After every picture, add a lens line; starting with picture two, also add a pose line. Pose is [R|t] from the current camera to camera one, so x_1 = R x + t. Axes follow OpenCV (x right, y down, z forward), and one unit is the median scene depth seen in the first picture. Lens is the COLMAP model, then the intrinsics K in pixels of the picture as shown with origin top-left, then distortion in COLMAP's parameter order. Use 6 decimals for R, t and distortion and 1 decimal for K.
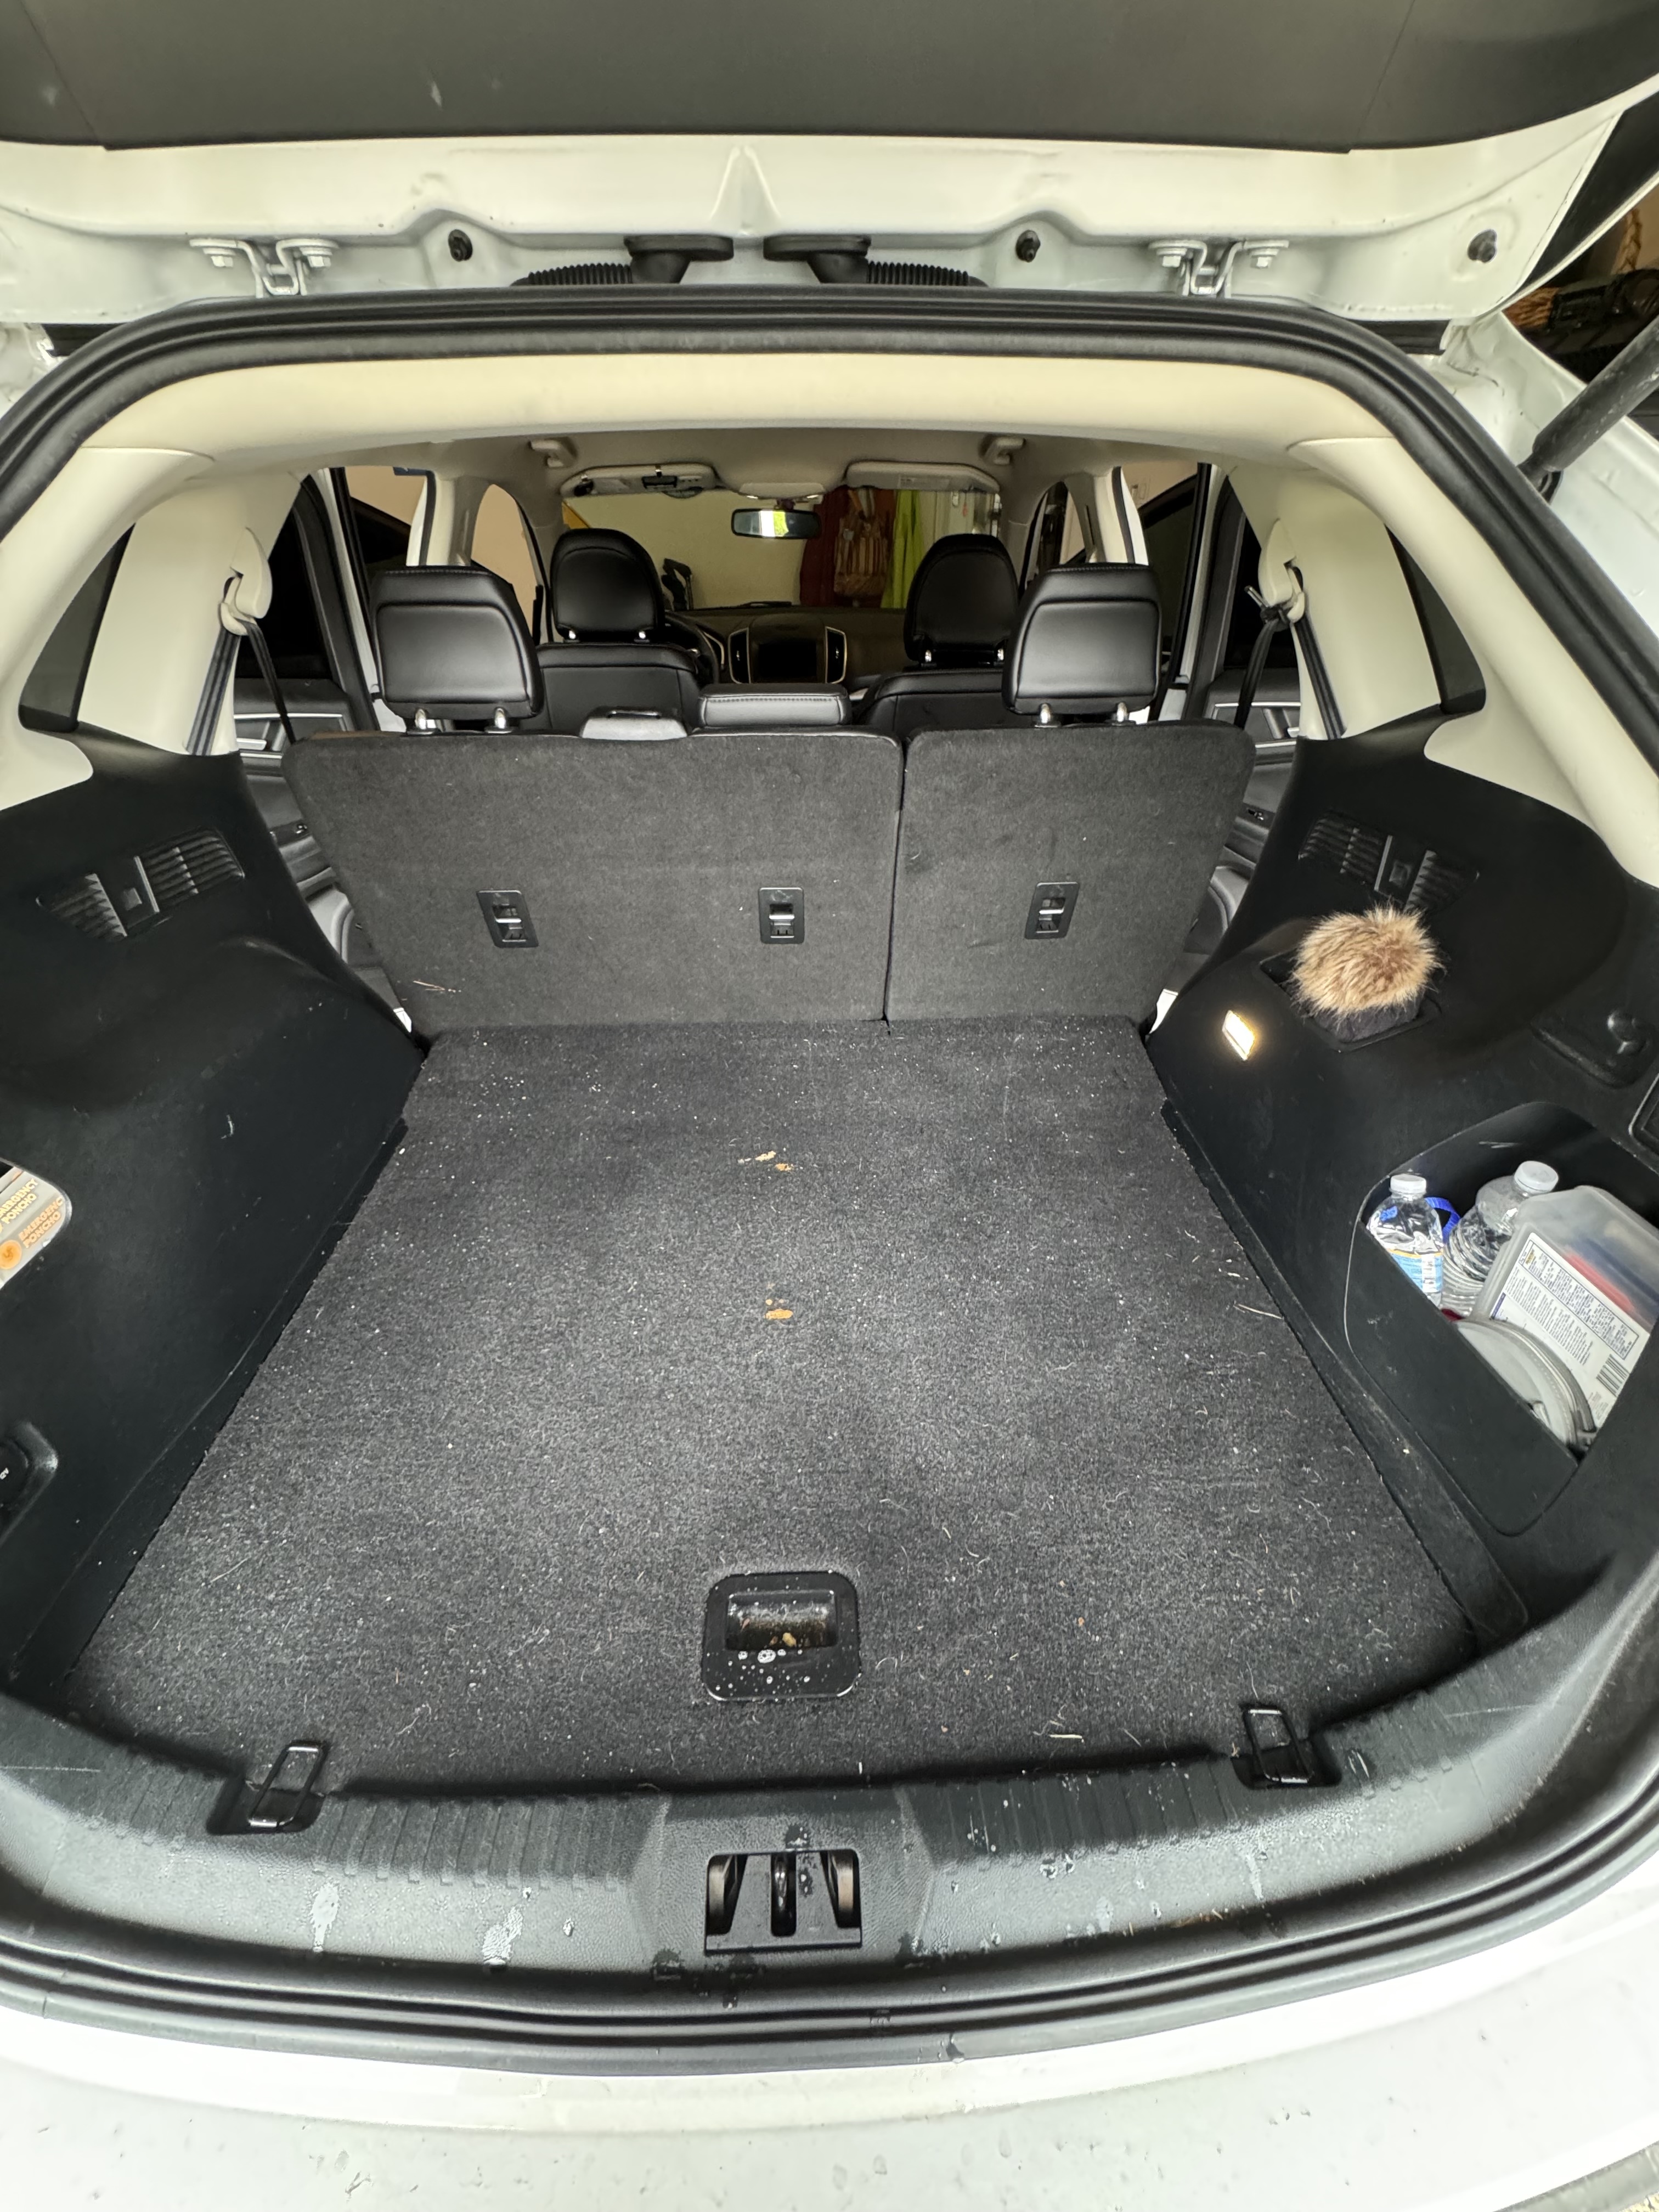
lens RADIAL K [[884.7, 0, 832.1], [0, 884.7, 1114.3], [0, 0, 1]] dist [-0.031423, 0.019911]
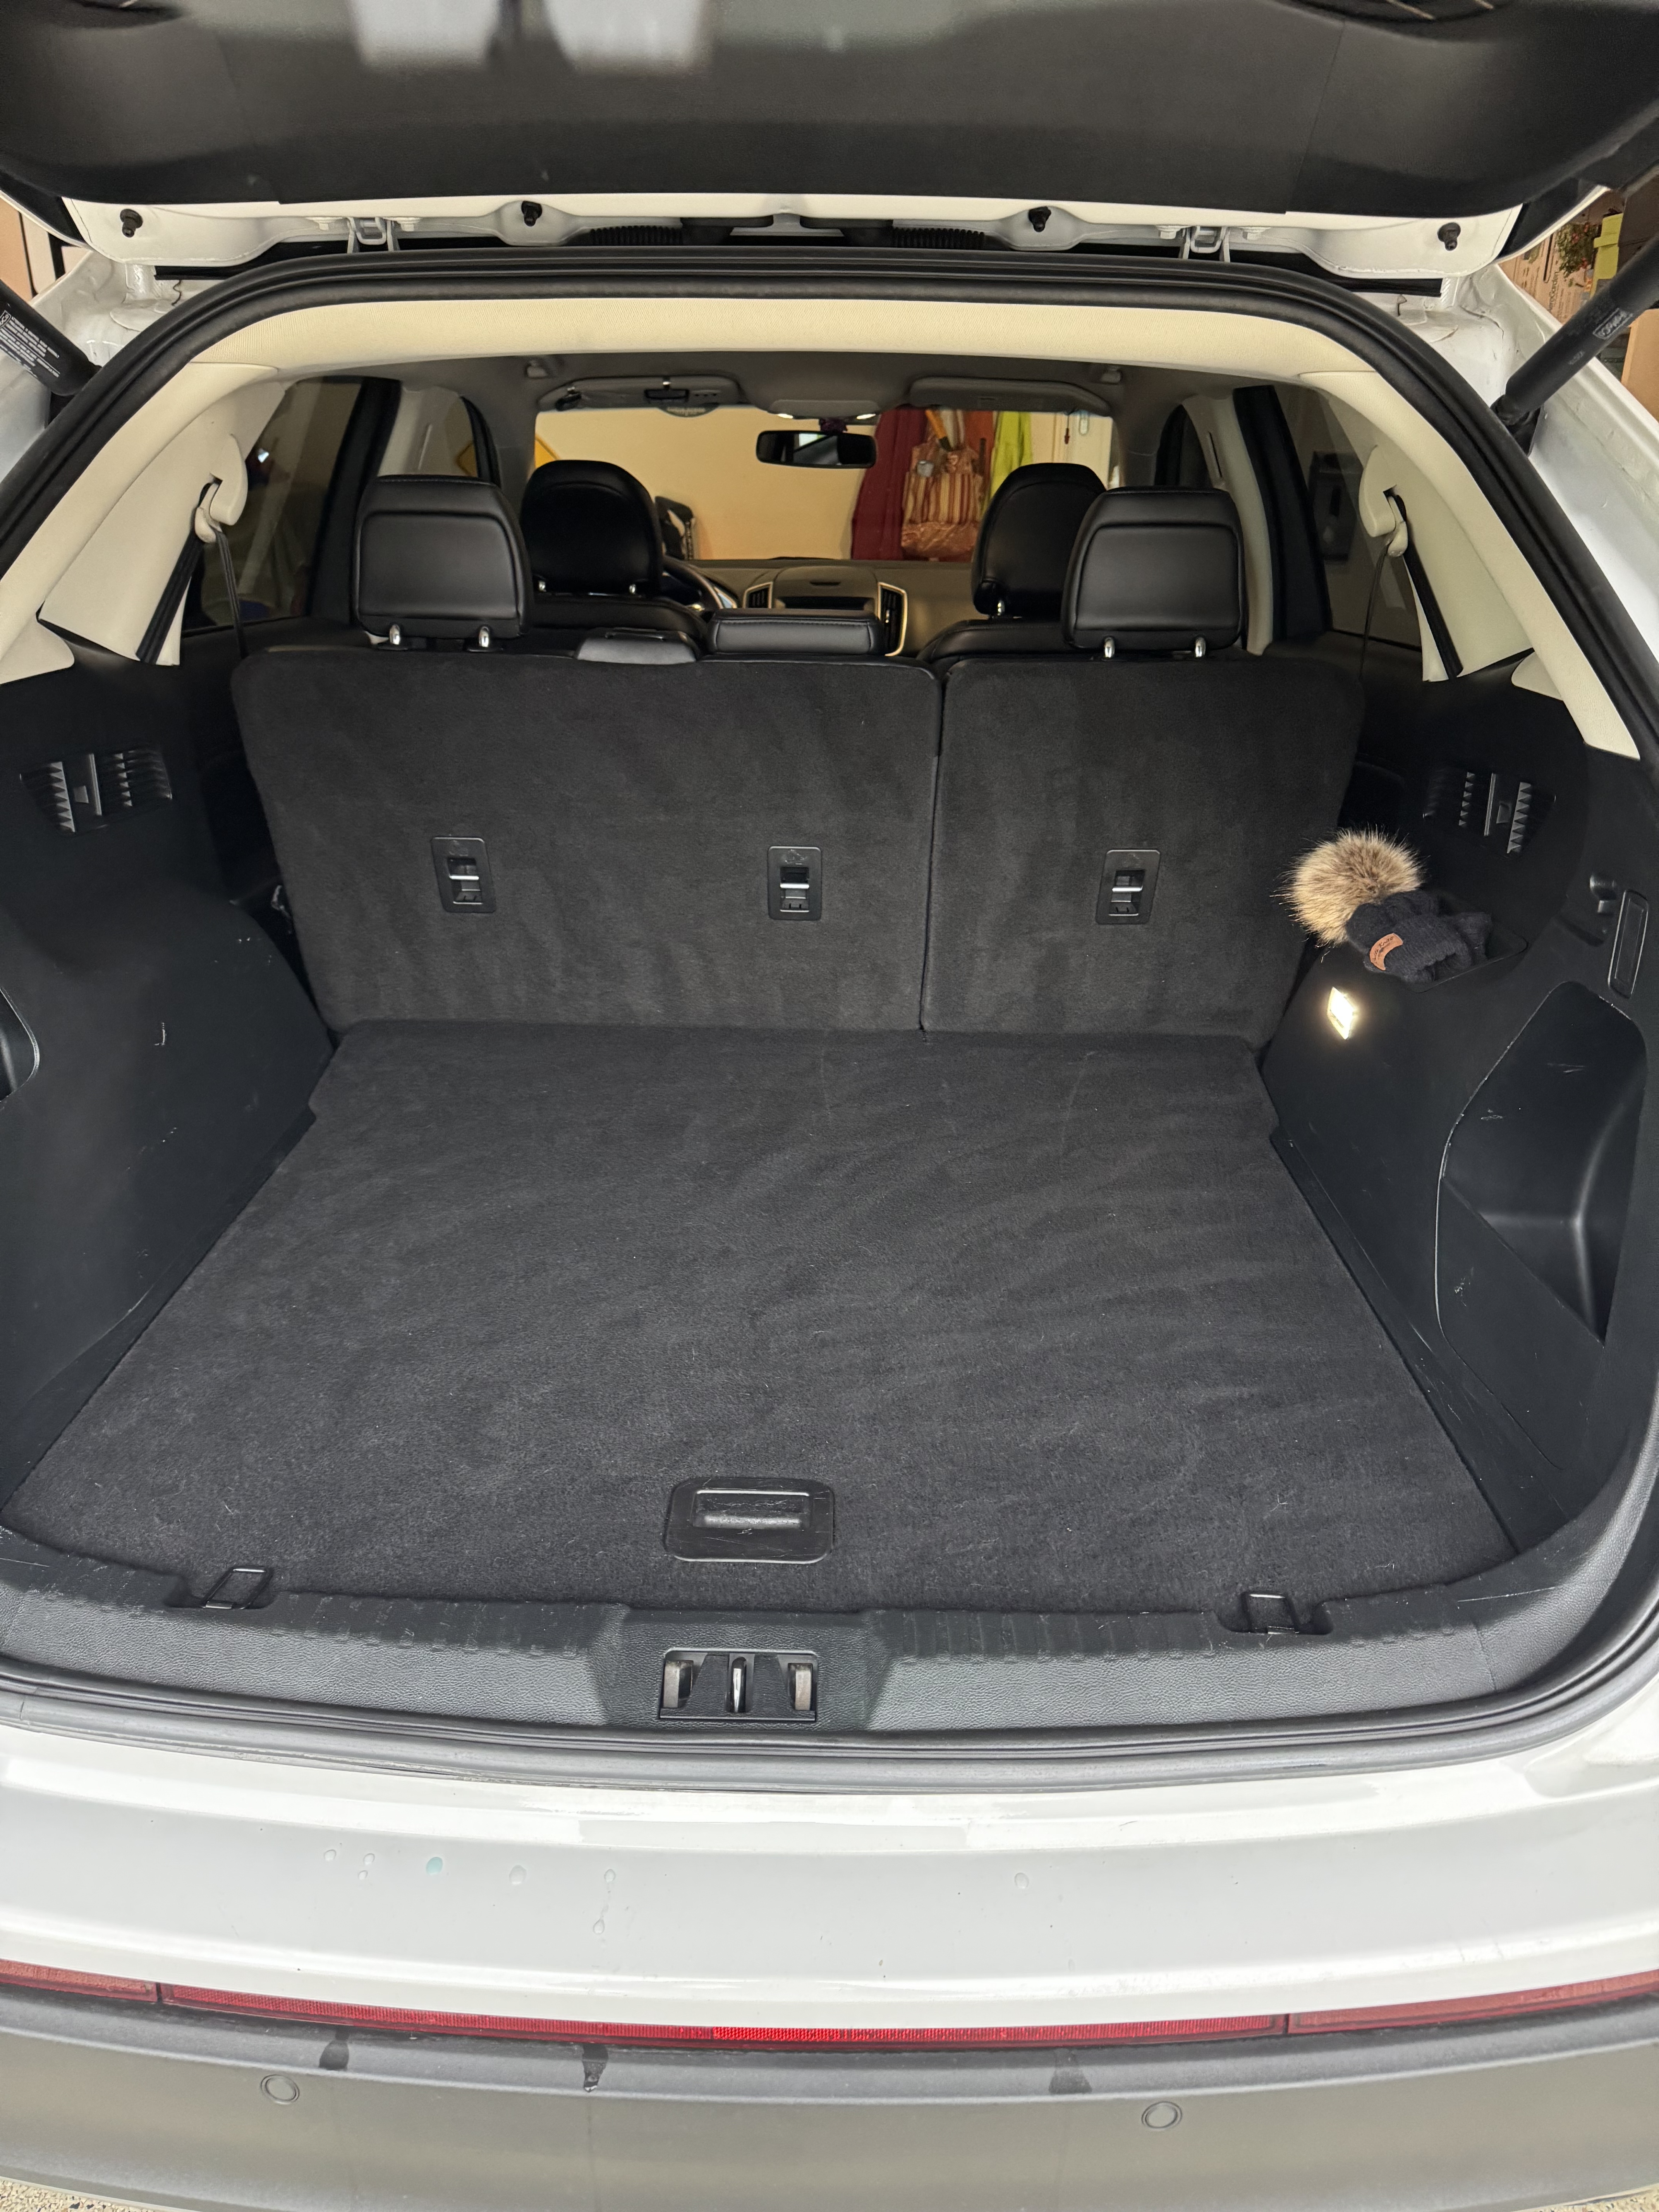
lens RADIAL K [[1553.7, 0, 816.1], [0, 1553.7, 1104.7], [0, 0, 1]] dist [0.028551, -0.004968]
pose [[0.998166, 0.037164, -0.047787, 0.045405], [-0.045918, 0.979211, -0.197581, 0.301309], [0.039450, 0.199413, 0.979121, -0.426194]]
